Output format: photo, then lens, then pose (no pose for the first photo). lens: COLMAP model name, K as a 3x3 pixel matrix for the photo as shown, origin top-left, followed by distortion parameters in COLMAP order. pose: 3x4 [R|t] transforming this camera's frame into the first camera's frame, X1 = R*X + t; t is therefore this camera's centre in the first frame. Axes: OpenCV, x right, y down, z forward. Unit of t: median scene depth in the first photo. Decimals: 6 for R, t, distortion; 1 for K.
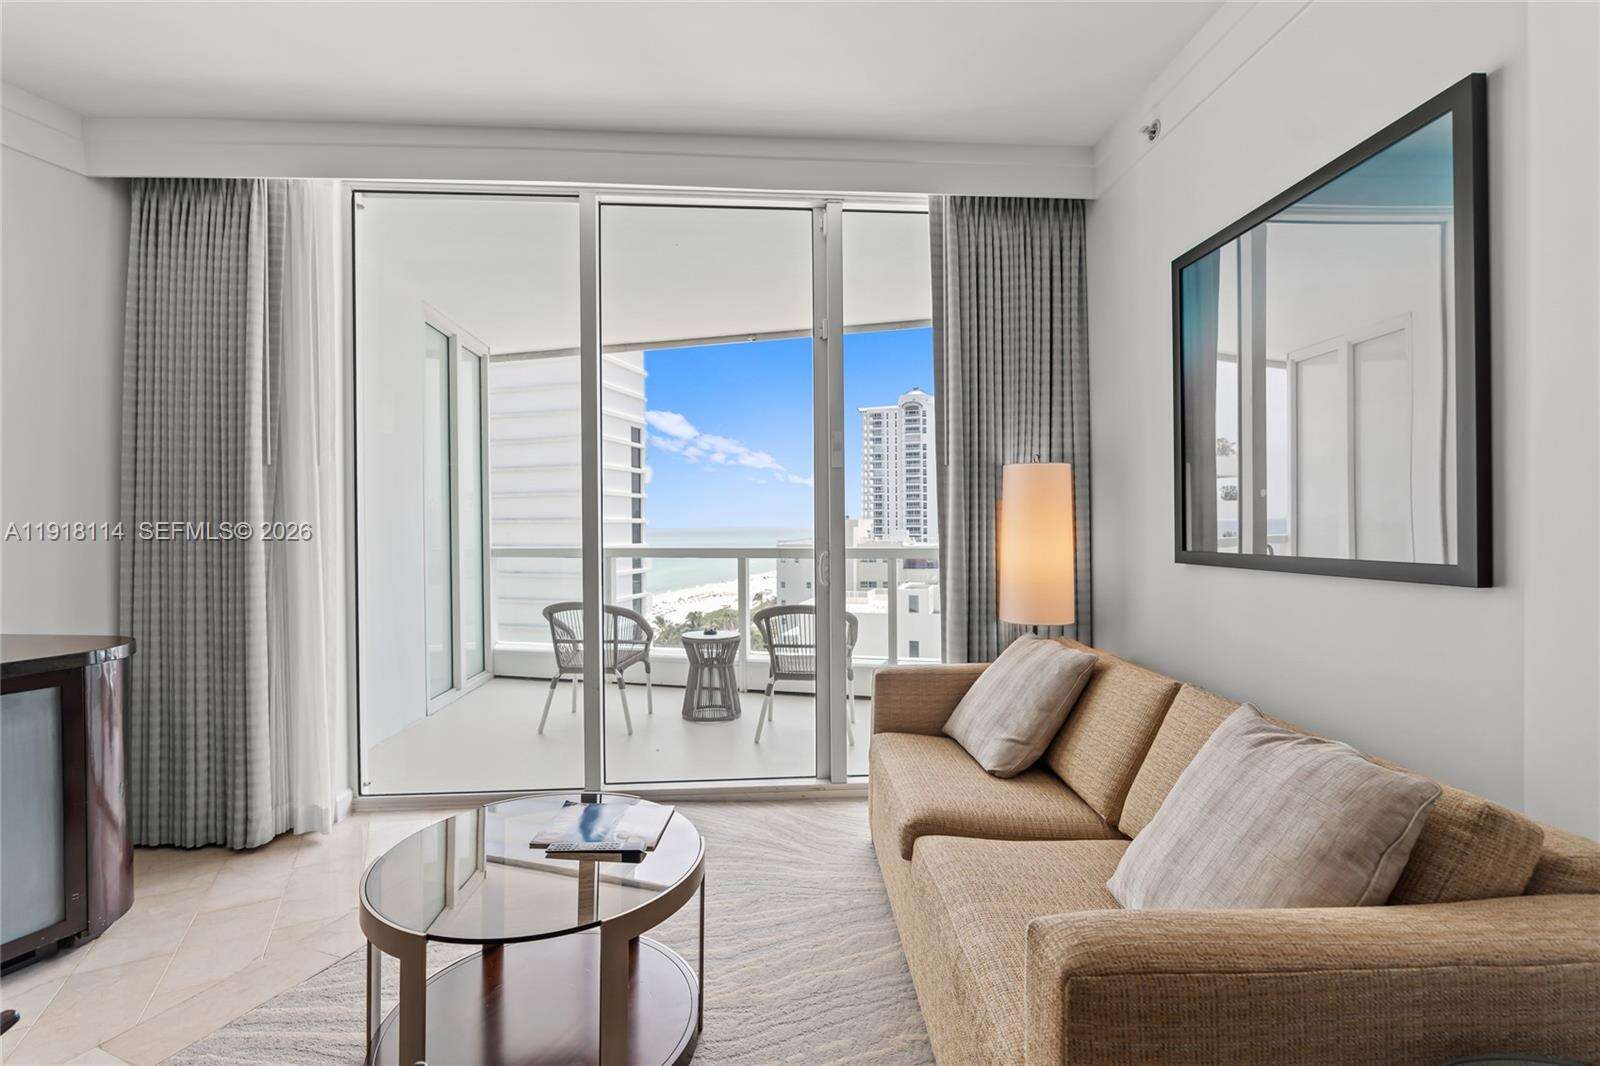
lens RADIAL K [[729.6, 0, 799.2], [0, 729.6, 529.9], [0, 0, 1]] dist [-0.012787, 0.006130]
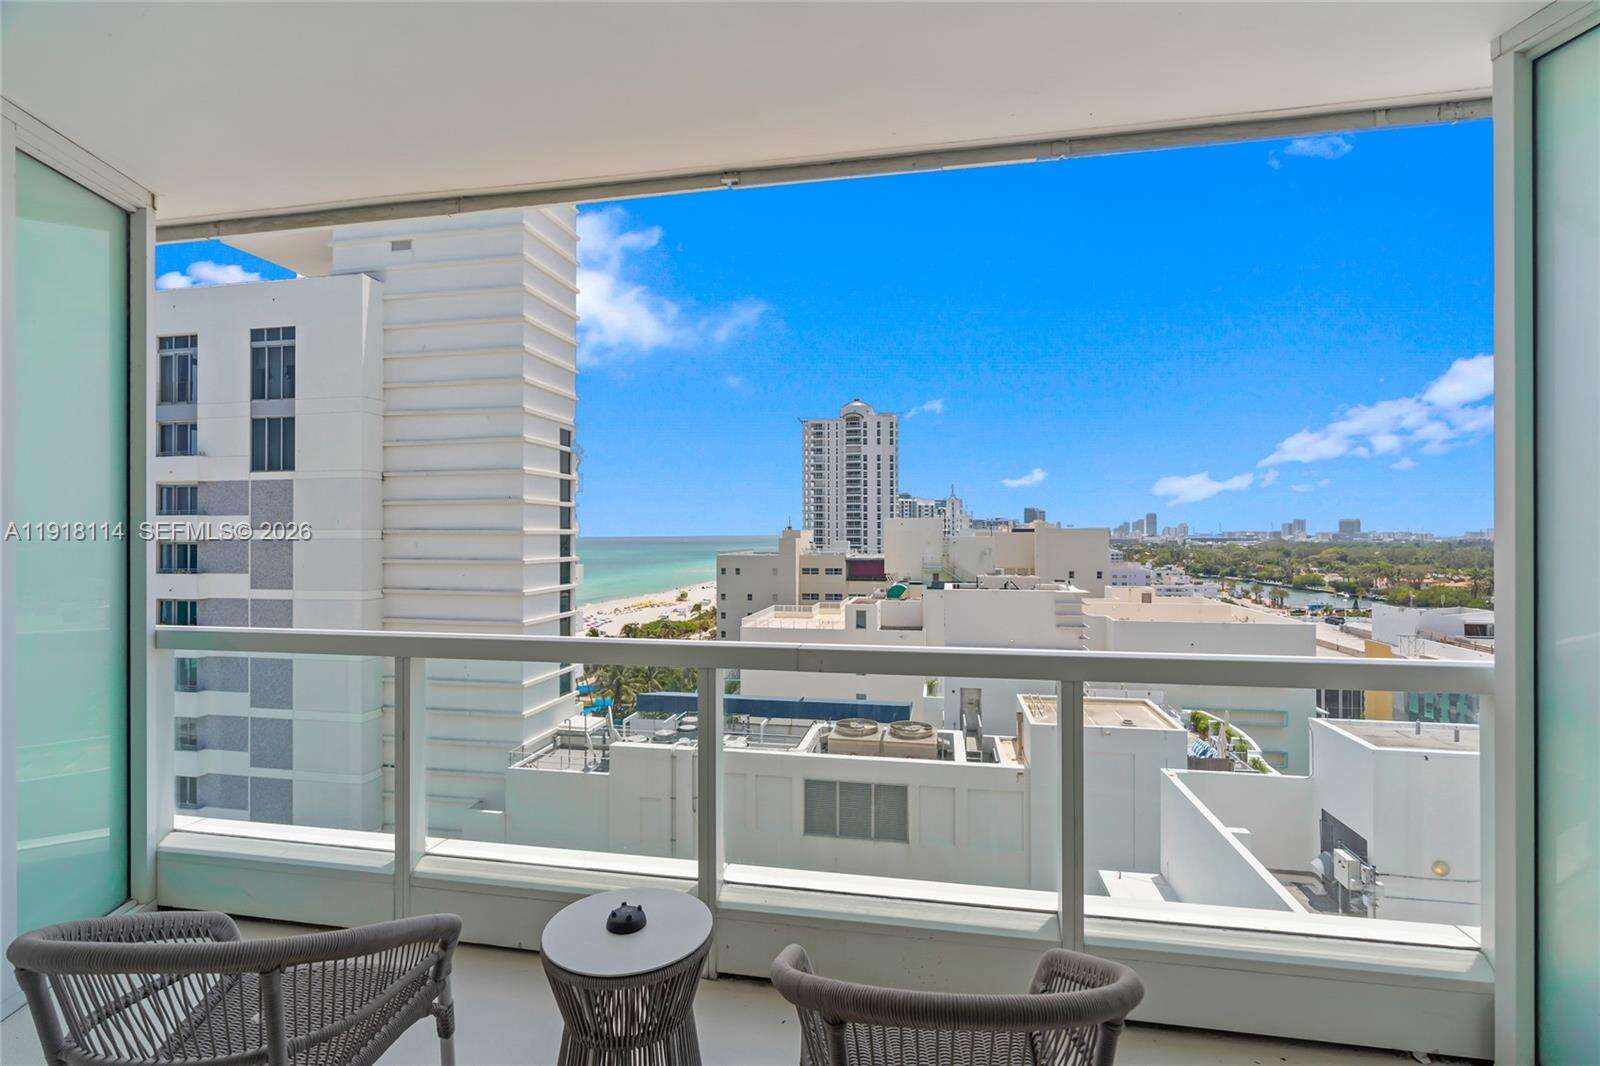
lens RADIAL K [[726.5, 0, 802.3], [0, 726.5, 530.5], [0, 0, 1]] dist [-0.007544, 0.000968]
pose [[0.996103, 0.008464, 0.087786, -0.007233], [-0.007387, 0.999894, -0.012584, -0.004743], [-0.087883, 0.011886, 0.996060, 0.067725]]
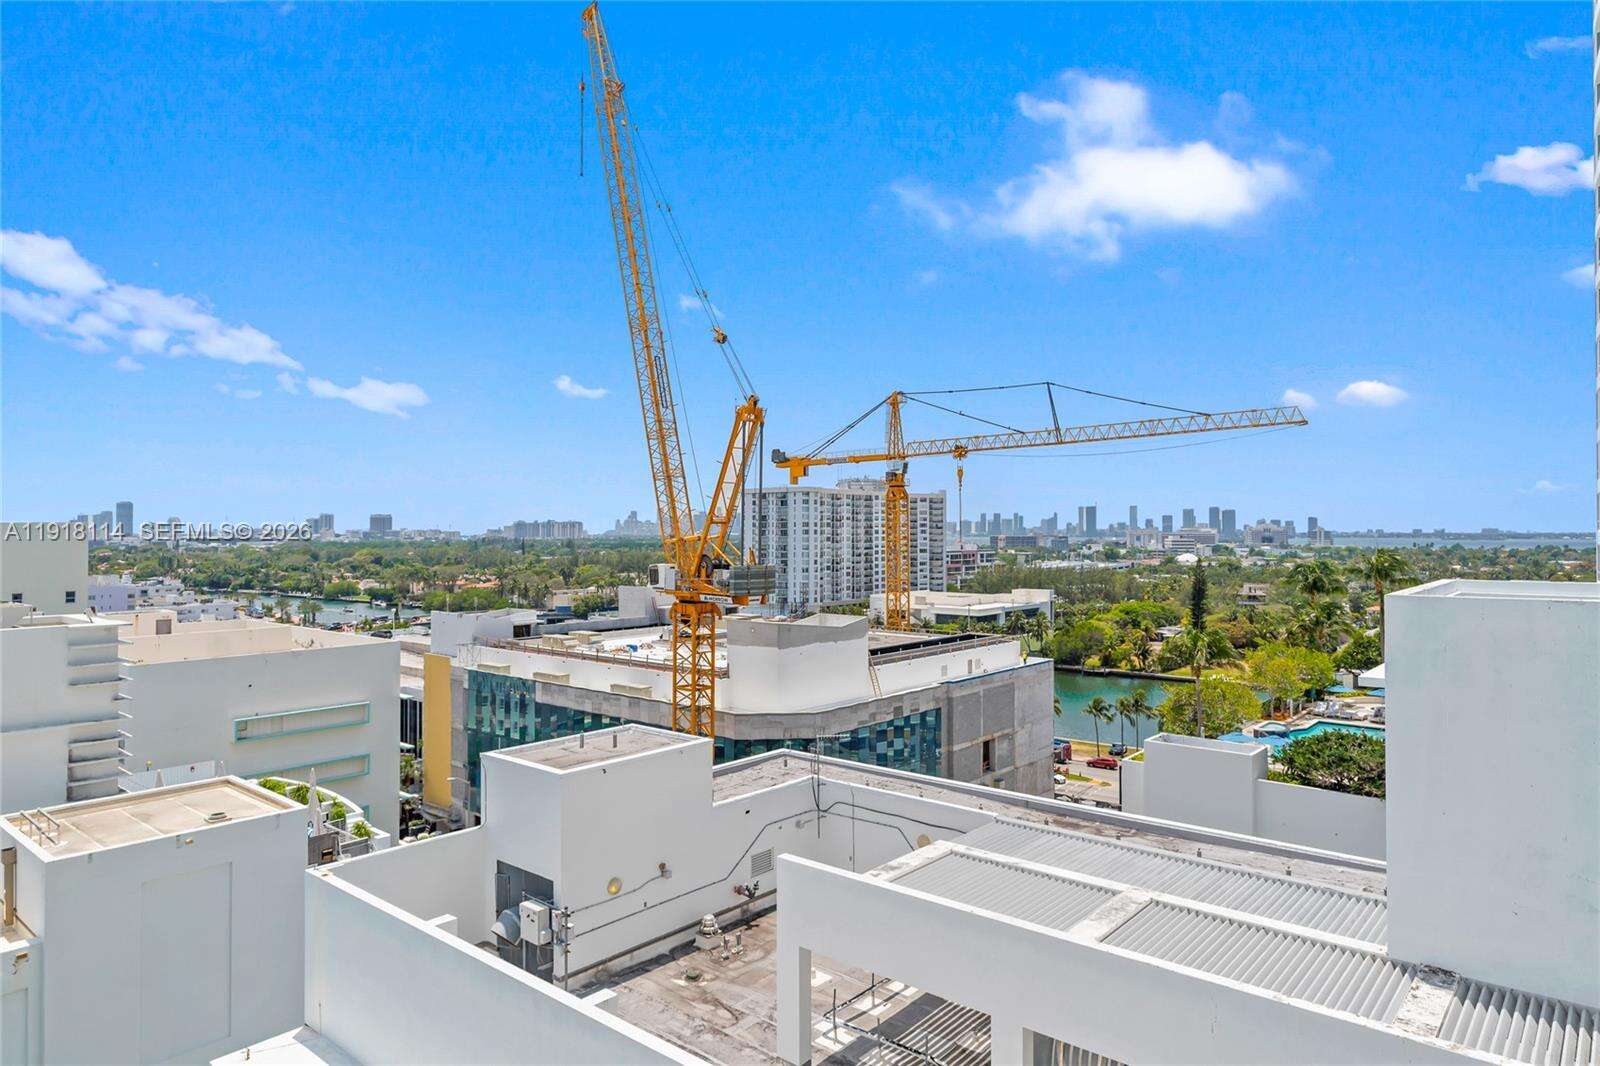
lens RADIAL K [[983.0, 0, 800.6], [0, 983.0, 519.9], [0, 0, 1]] dist [-0.001405, 0.002363]
pose [[0.417328, 0.017288, 0.908591, -0.043164], [0.005539, 0.999752, -0.021567, -0.002807], [-0.908739, 0.014033, 0.417129, 0.137130]]
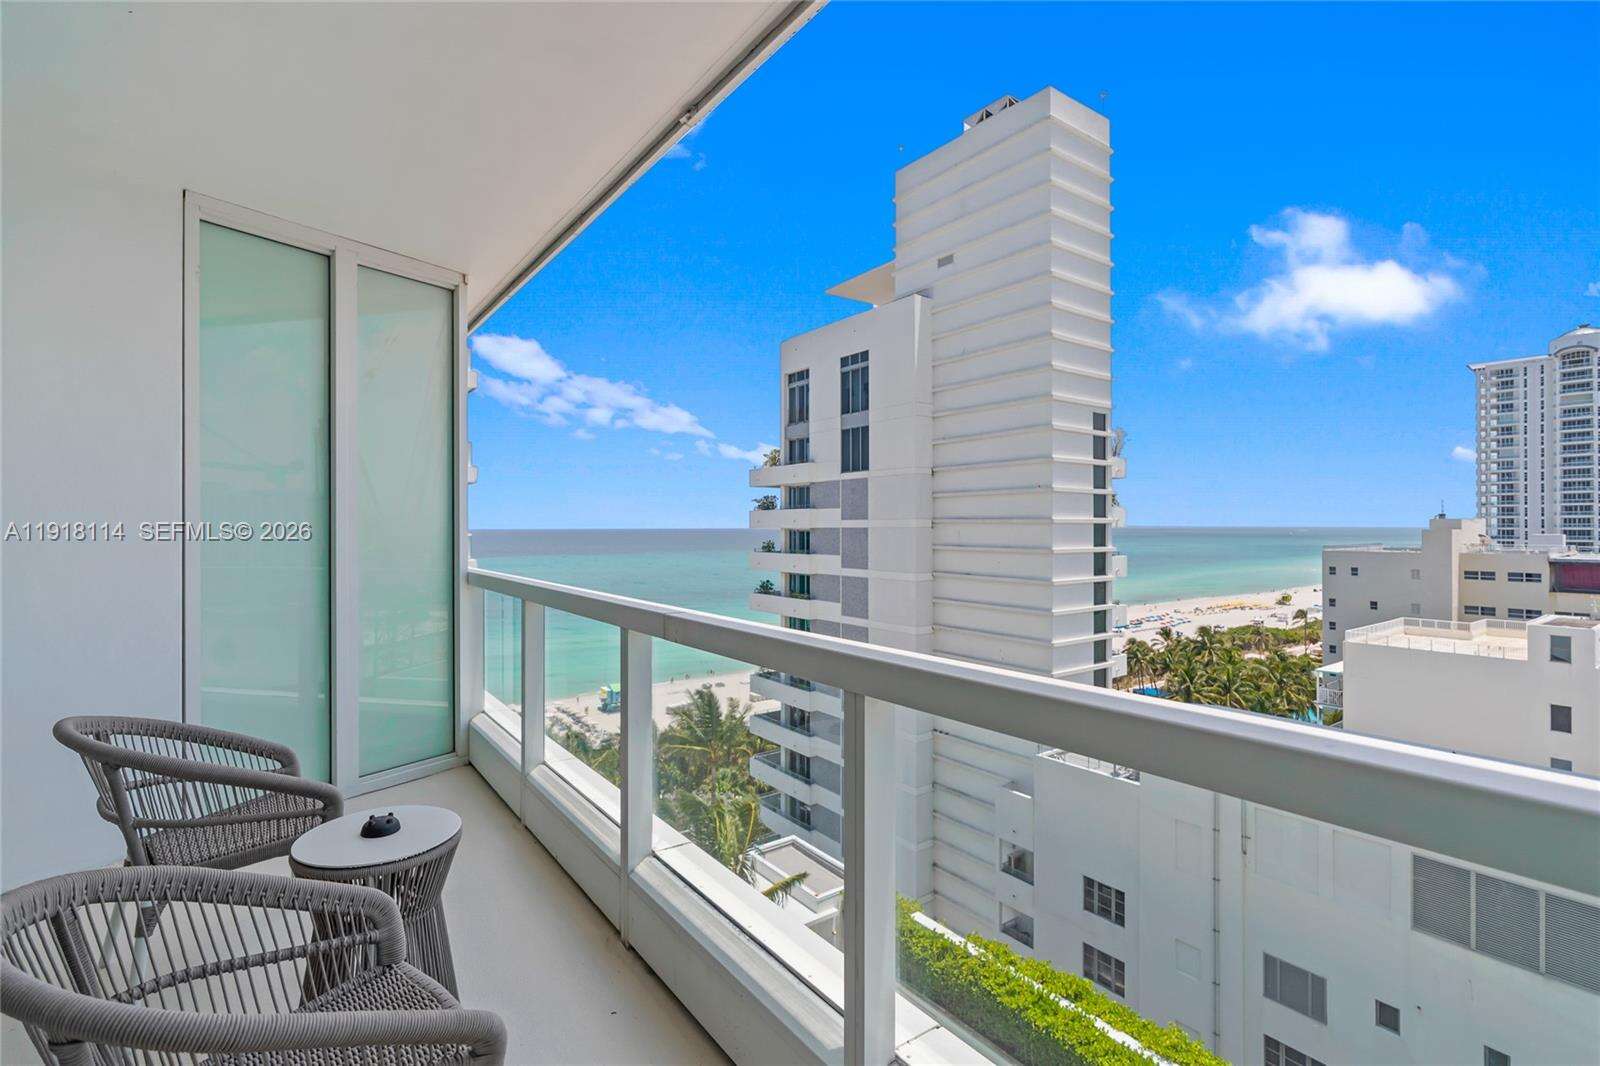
lens RADIAL K [[738.4, 0, 806.2], [0, 738.4, 523.0], [0, 0, 1]] dist [-0.001154, 0.000208]
pose [[0.792729, 0.006225, -0.609542, 0.034108], [-0.010421, 0.999940, -0.003342, -0.002874], [0.609485, 0.009001, 0.792747, 0.087560]]
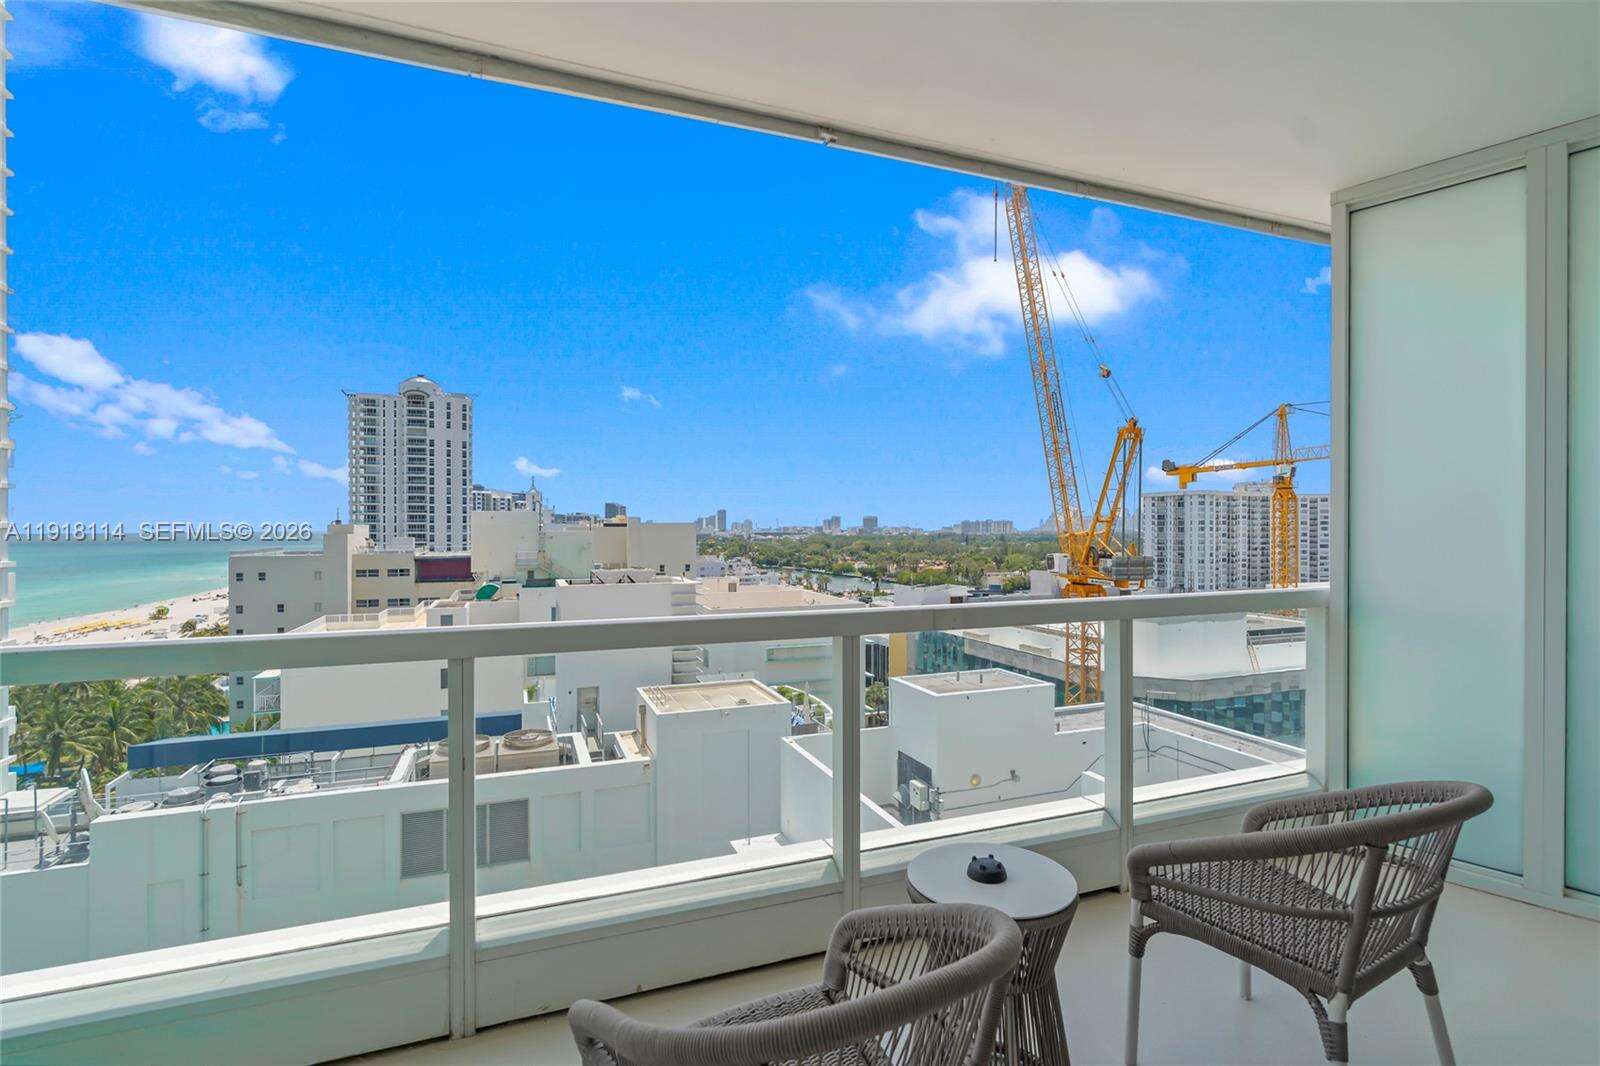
lens RADIAL K [[742.4, 0, 803.6], [0, 742.4, 529.0], [0, 0, 1]] dist [-0.013543, 0.004762]
pose [[0.798001, 0.006263, 0.602624, -0.044800], [-0.000034, 0.999946, -0.010347, -0.002281], [-0.602656, 0.008237, 0.797958, 0.081480]]
